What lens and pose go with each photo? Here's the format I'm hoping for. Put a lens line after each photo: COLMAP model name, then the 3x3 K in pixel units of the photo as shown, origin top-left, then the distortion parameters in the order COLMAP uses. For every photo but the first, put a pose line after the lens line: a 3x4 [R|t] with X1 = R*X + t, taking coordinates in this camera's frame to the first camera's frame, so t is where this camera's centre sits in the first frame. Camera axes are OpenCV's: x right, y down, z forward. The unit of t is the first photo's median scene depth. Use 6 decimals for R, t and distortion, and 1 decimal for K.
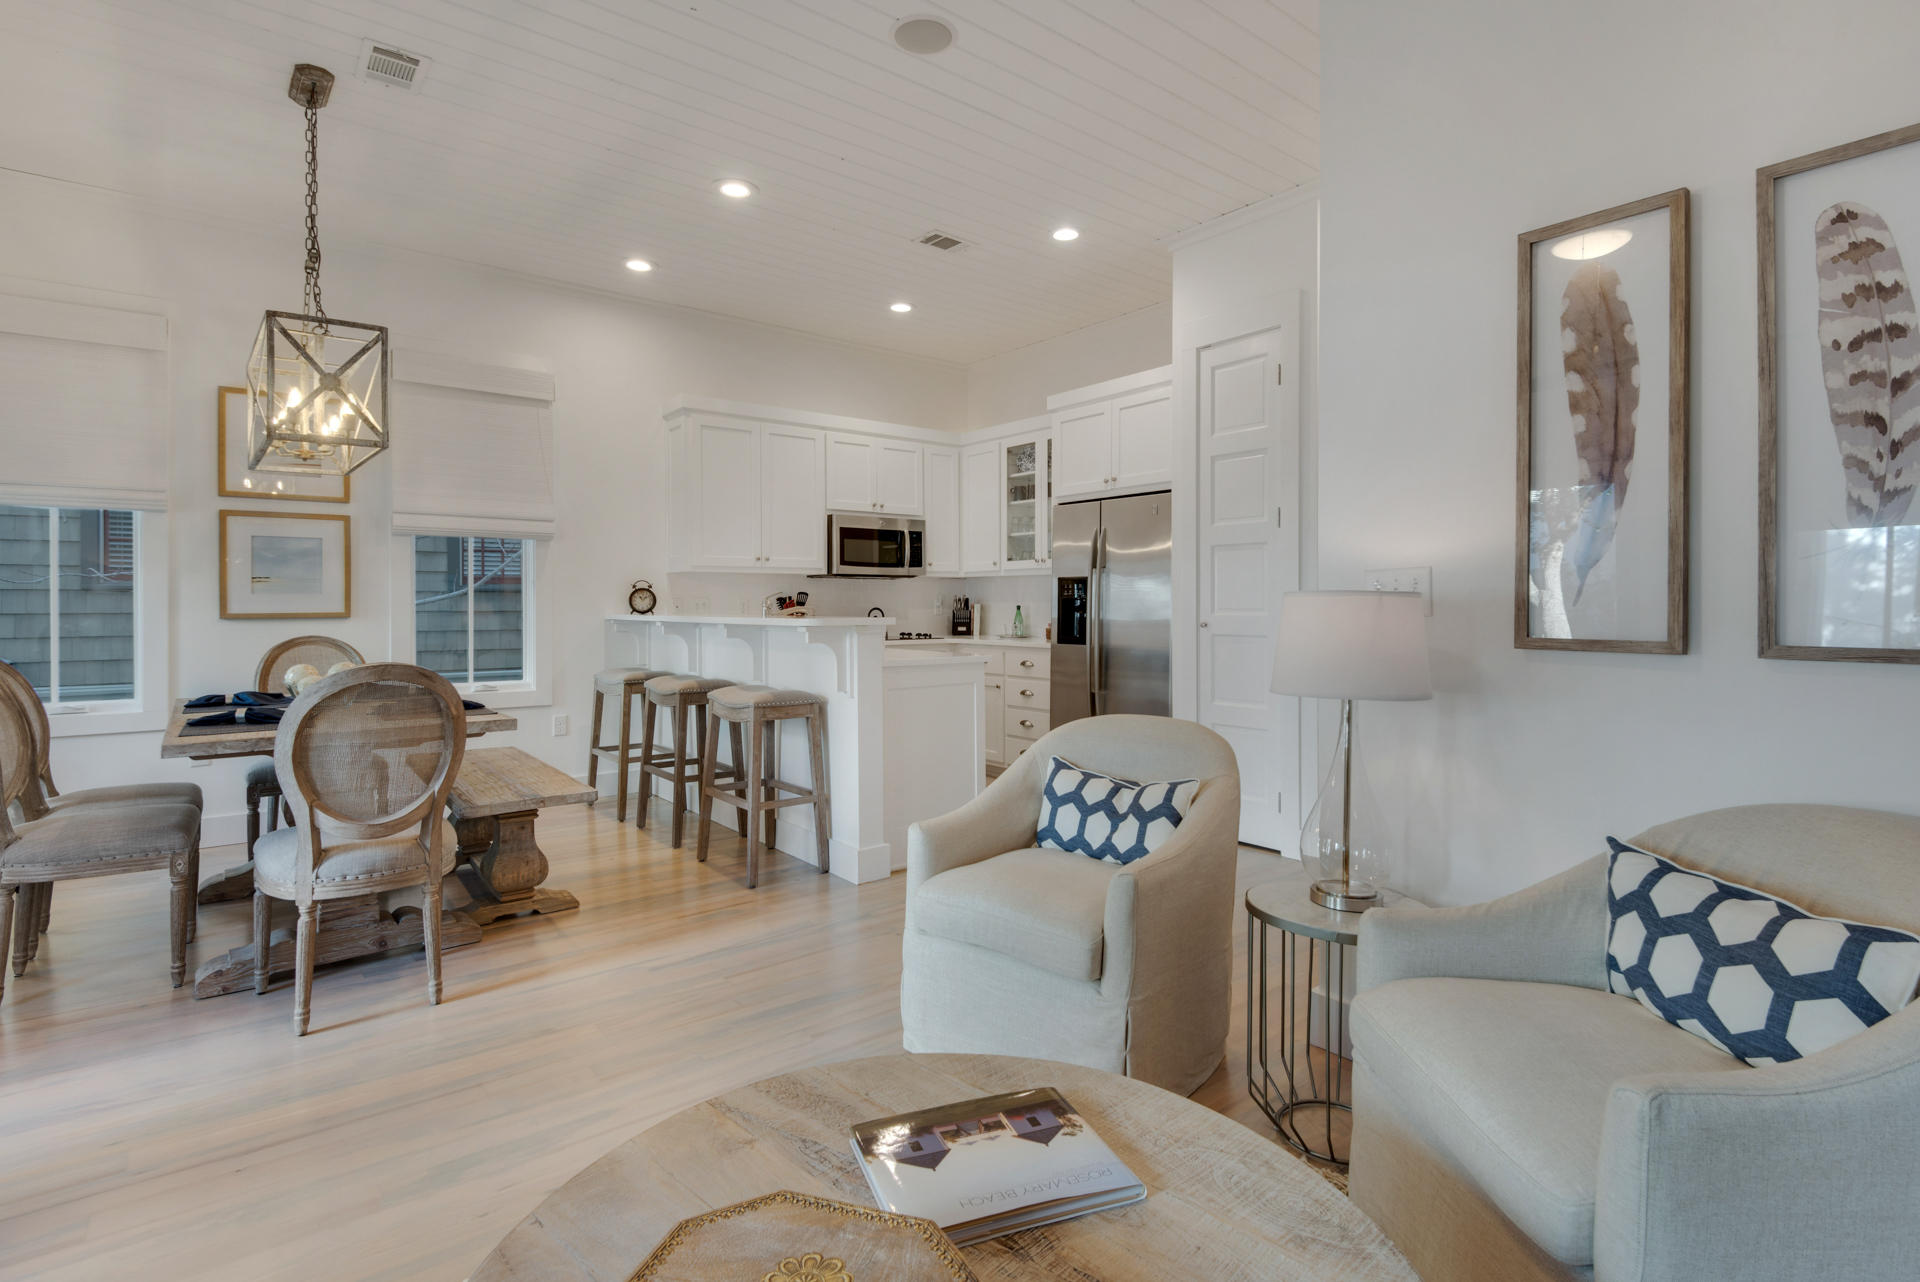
lens RADIAL K [[912.5, 0, 967.1], [0, 912.5, 608.7], [0, 0, 1]] dist [0.016459, -0.013057]
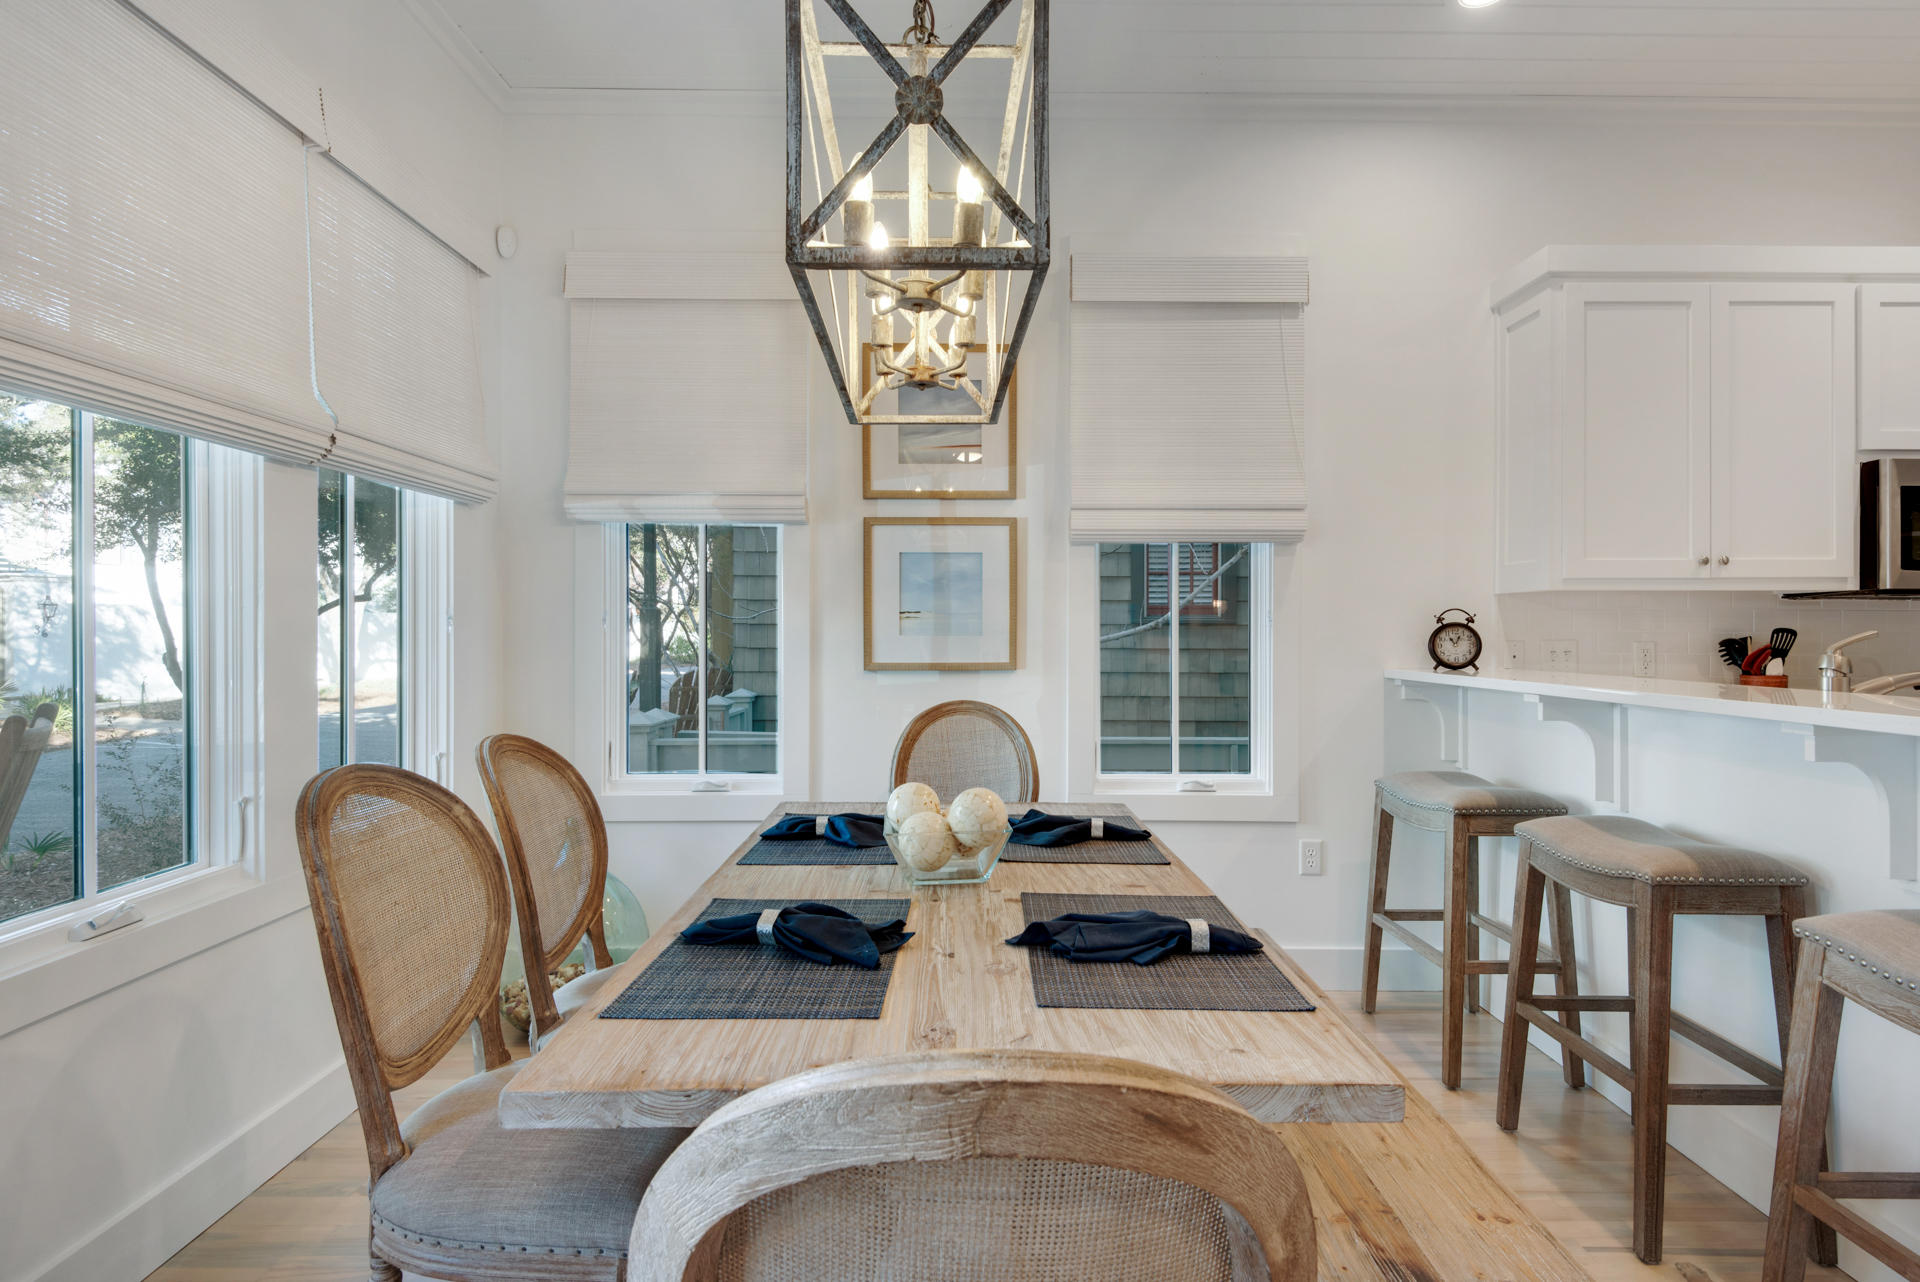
lens RADIAL K [[979.9, 0, 990.3], [0, 979.9, 643.4], [0, 0, 1]] dist [0.012118, -0.001077]
pose [[0.796935, 0.008895, -0.604000, -0.204001], [-0.005179, 0.999955, 0.007893, -0.012288], [0.604043, -0.003162, 0.796946, 0.333359]]
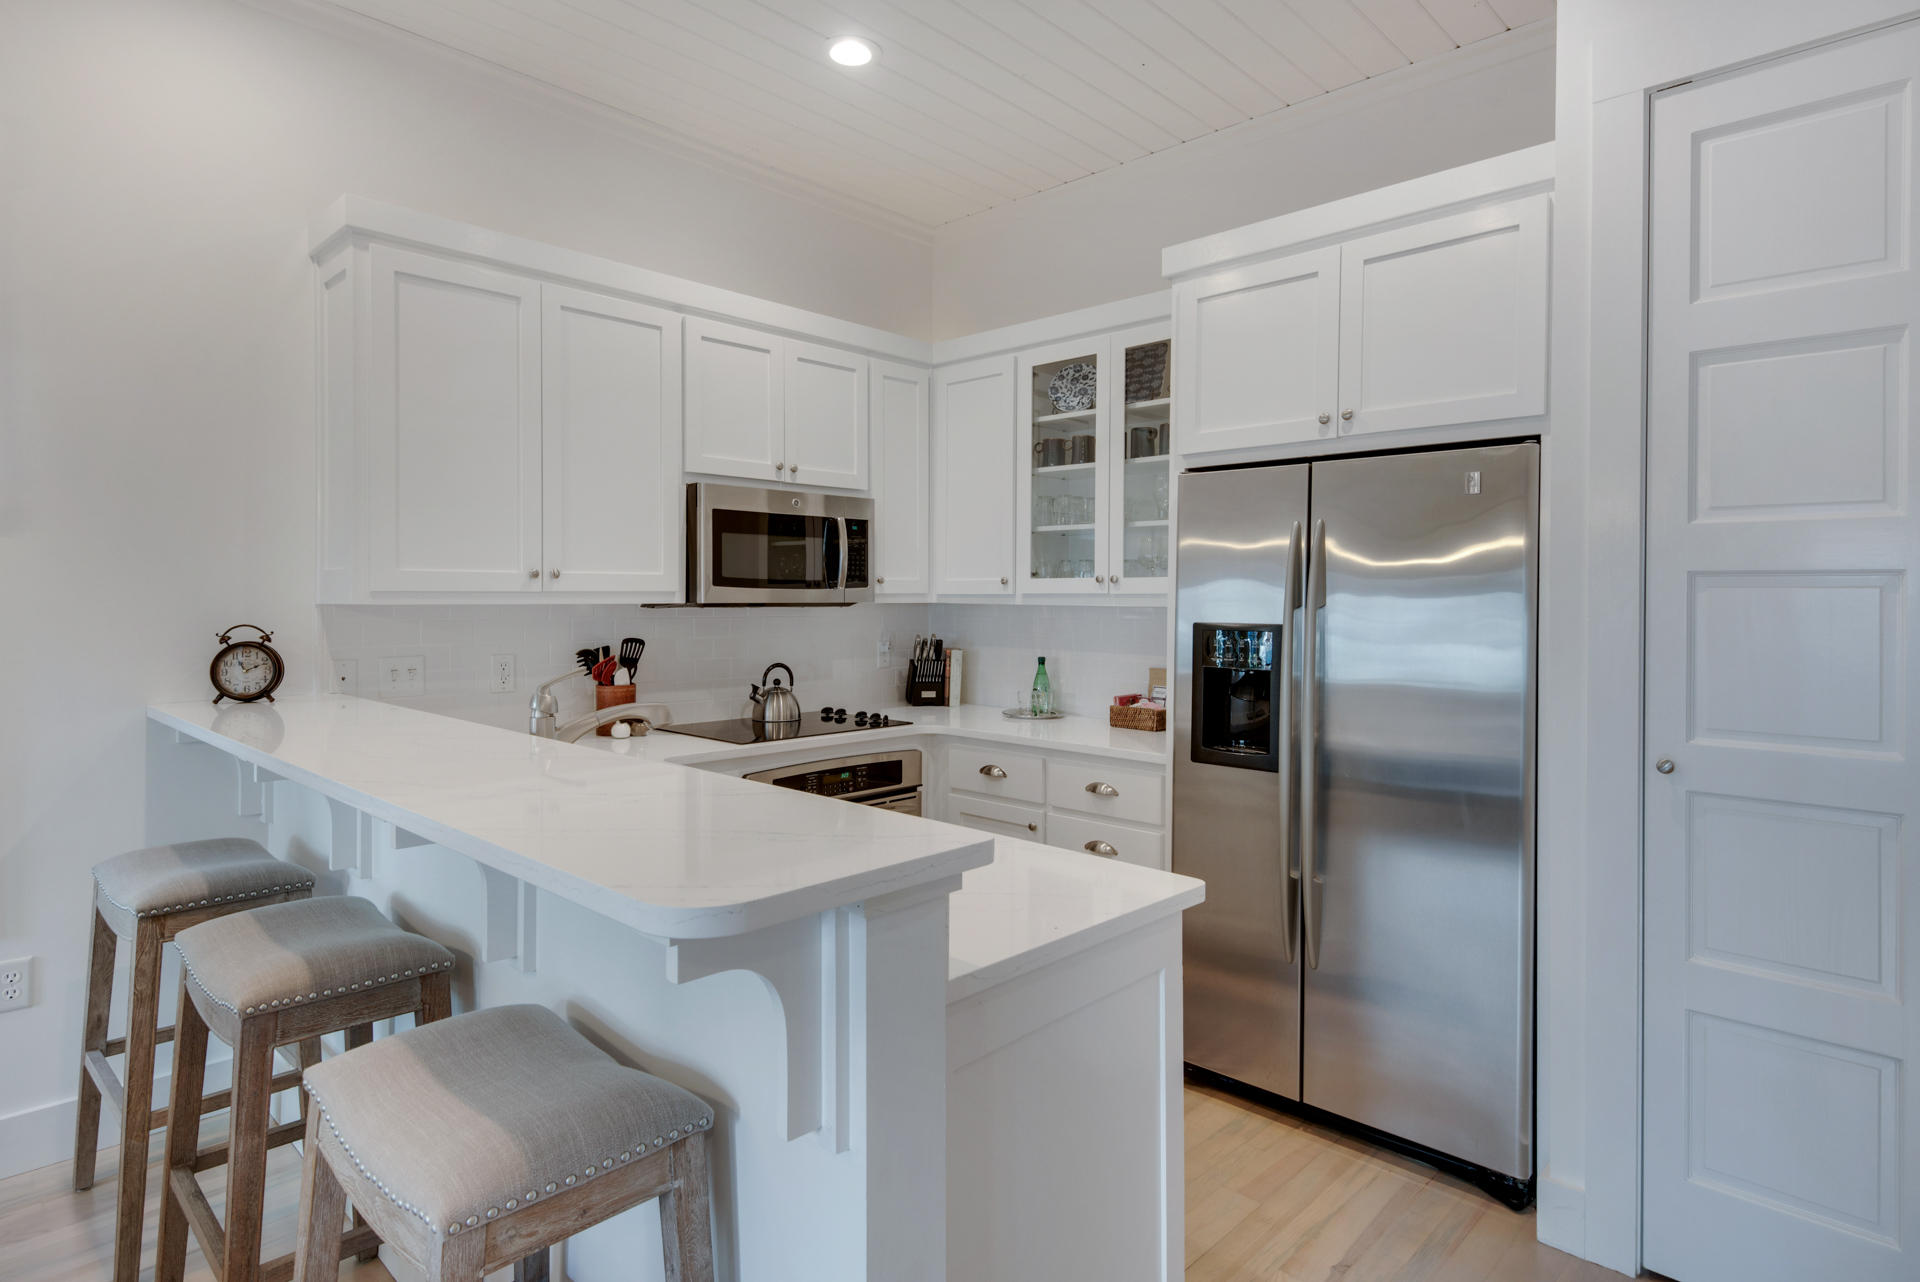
lens RADIAL K [[1021.6, 0, 990.7], [0, 1021.6, 607.6], [0, 0, 1]] dist [0.002380, -0.000133]
pose [[0.986904, 0.003812, 0.161265, -0.080327], [-0.004365, 0.999986, 0.003074, -0.038440], [-0.161251, -0.003738, 0.986906, 0.431812]]
